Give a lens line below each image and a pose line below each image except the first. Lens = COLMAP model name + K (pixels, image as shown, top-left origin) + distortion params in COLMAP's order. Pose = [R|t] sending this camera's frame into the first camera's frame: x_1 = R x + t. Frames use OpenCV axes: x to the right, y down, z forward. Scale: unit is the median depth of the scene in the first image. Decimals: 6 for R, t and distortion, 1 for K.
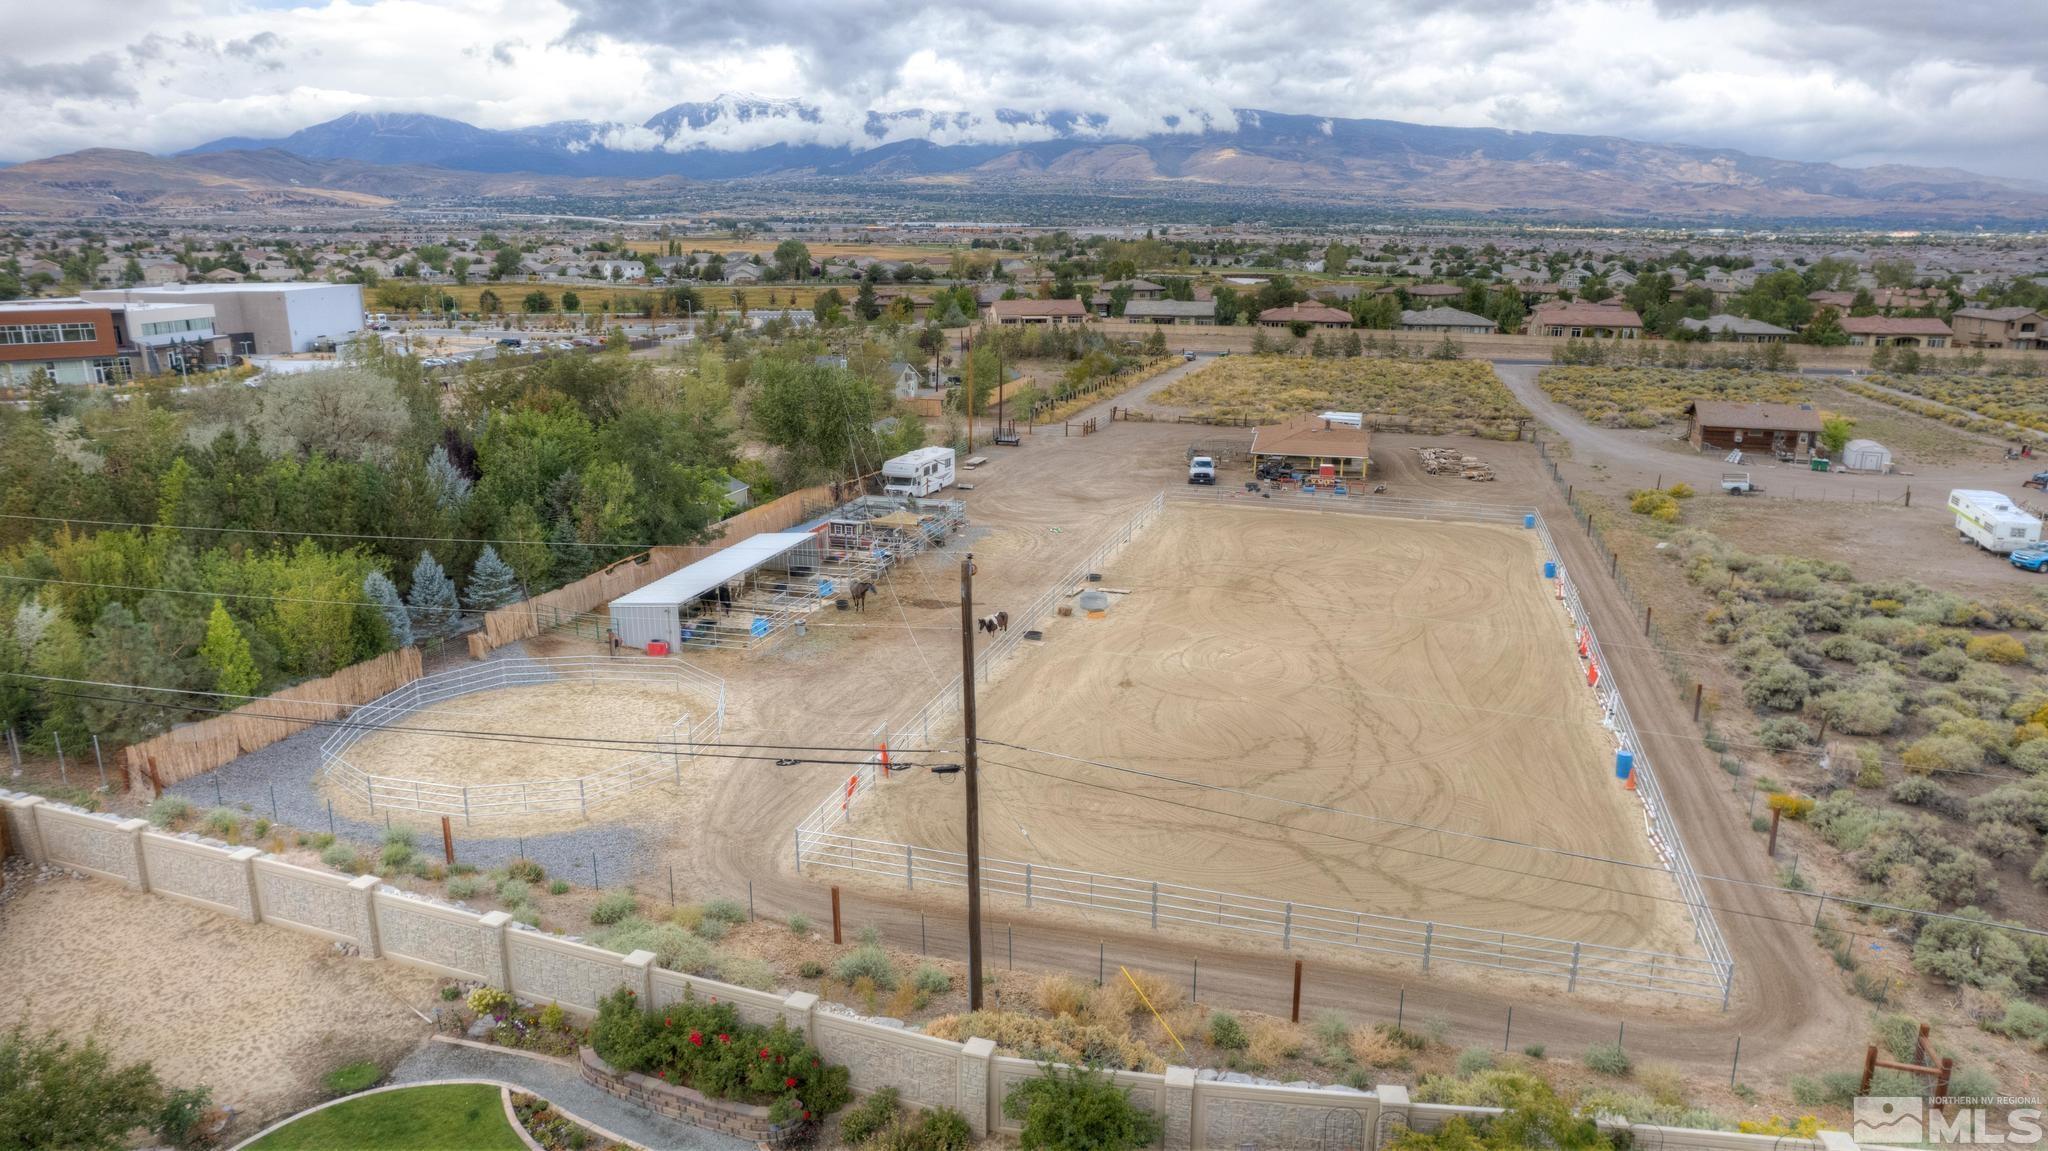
lens RADIAL K [[1316.0, 0, 1034.2], [0, 1316.0, 574.9], [0, 0, 1]] dist [-0.081289, 0.074137]
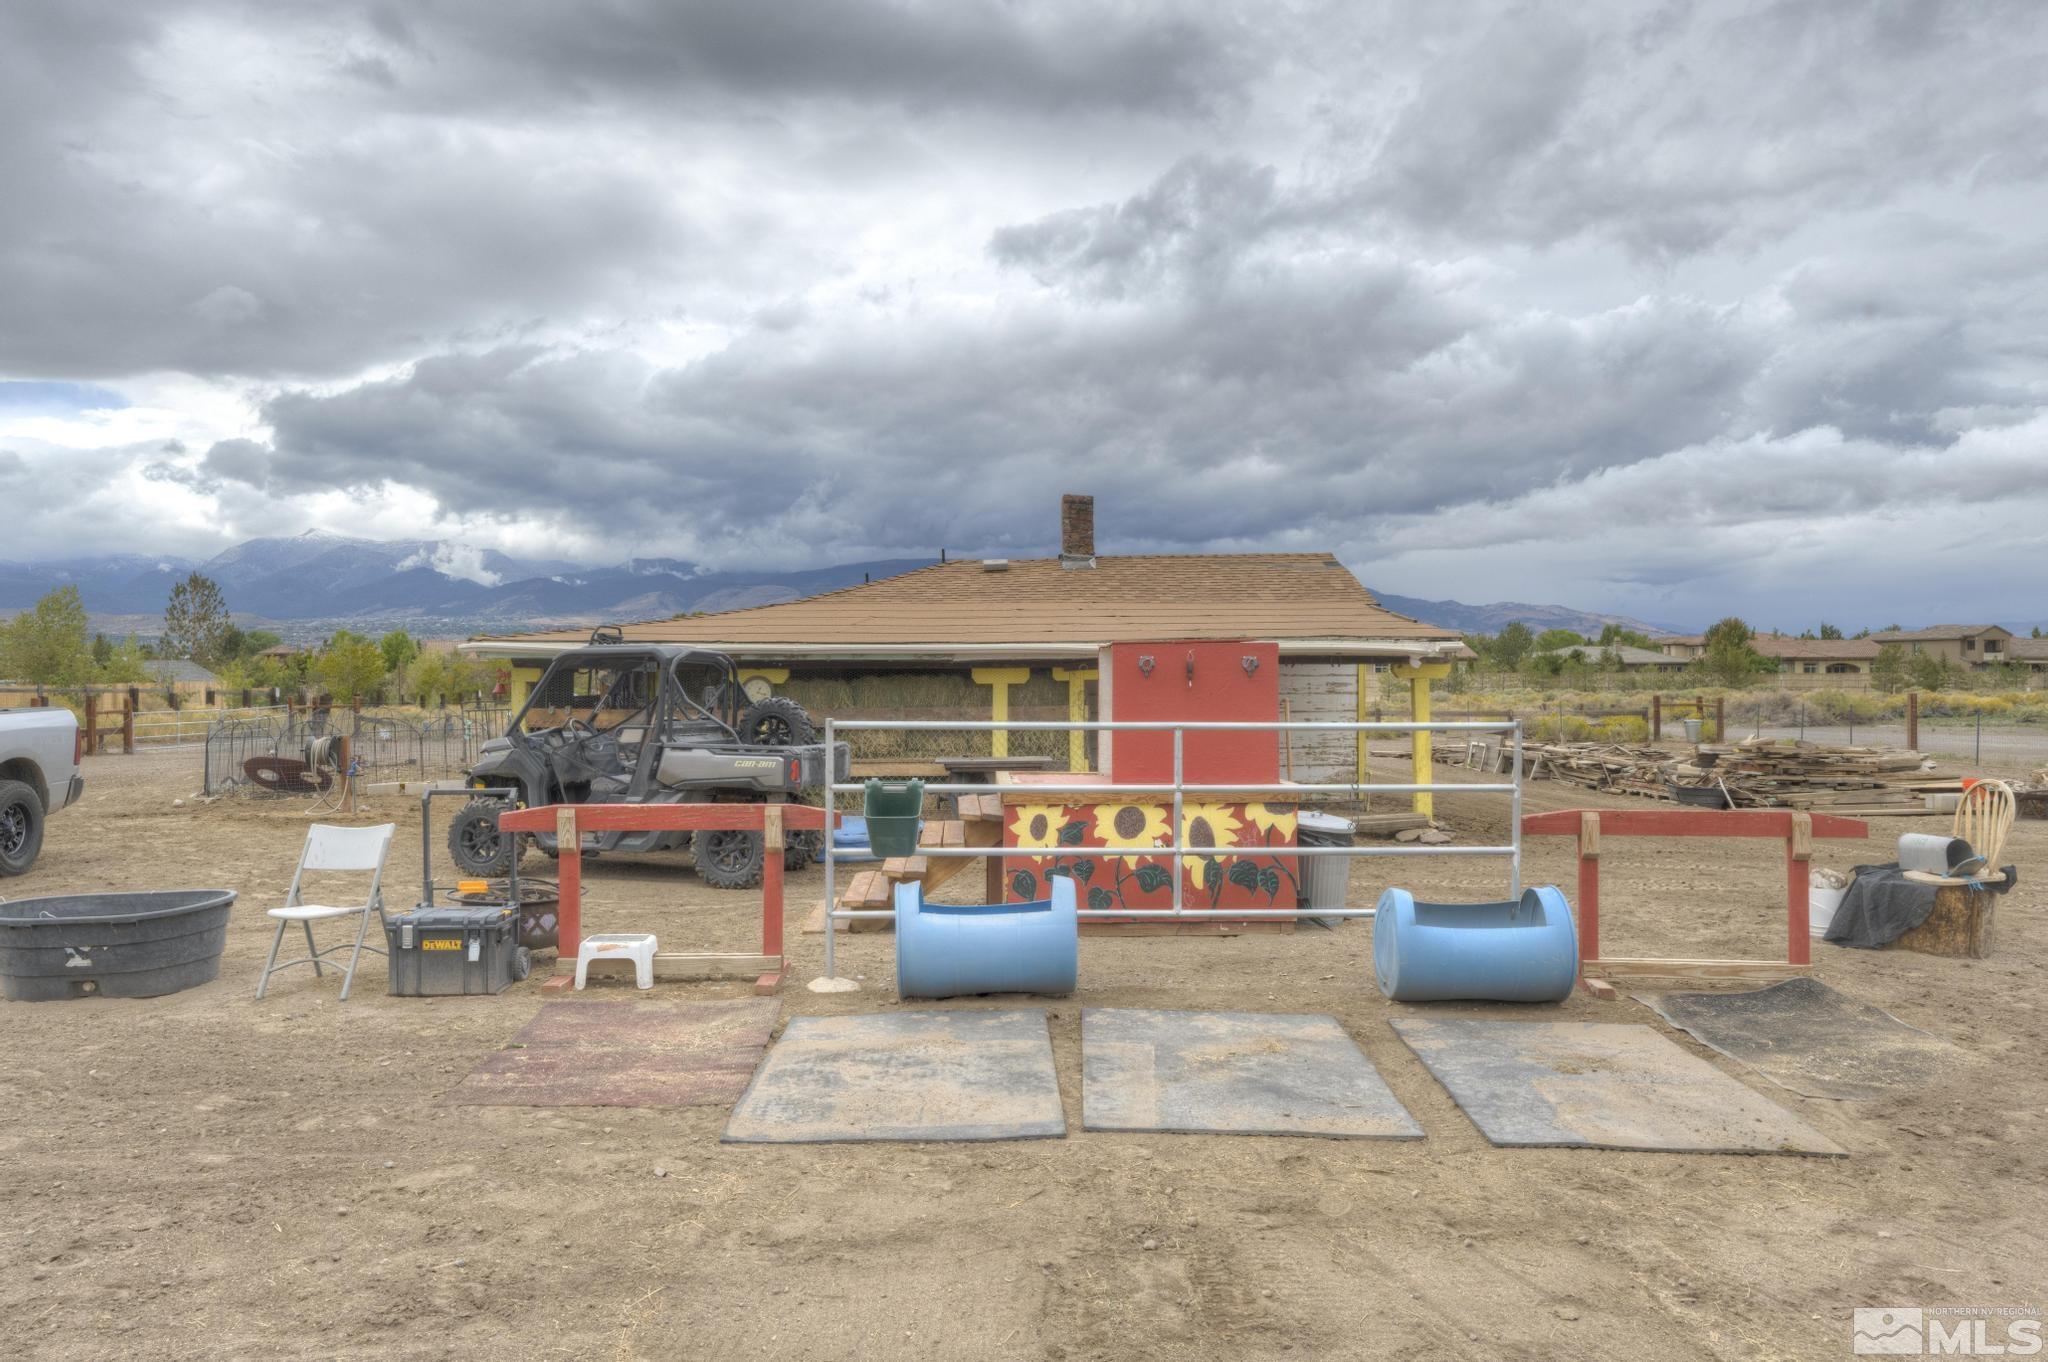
lens RADIAL K [[1412.9, 0, 1033.4], [0, 1412.9, 683.2], [0, 0, 1]] dist [0.003136, 0.000463]
pose [[0.969865, -0.010229, 0.243427, 0.077124], [0.070581, 0.968072, -0.240529, -0.023718], [-0.233195, 0.250462, 0.939622, 0.374505]]
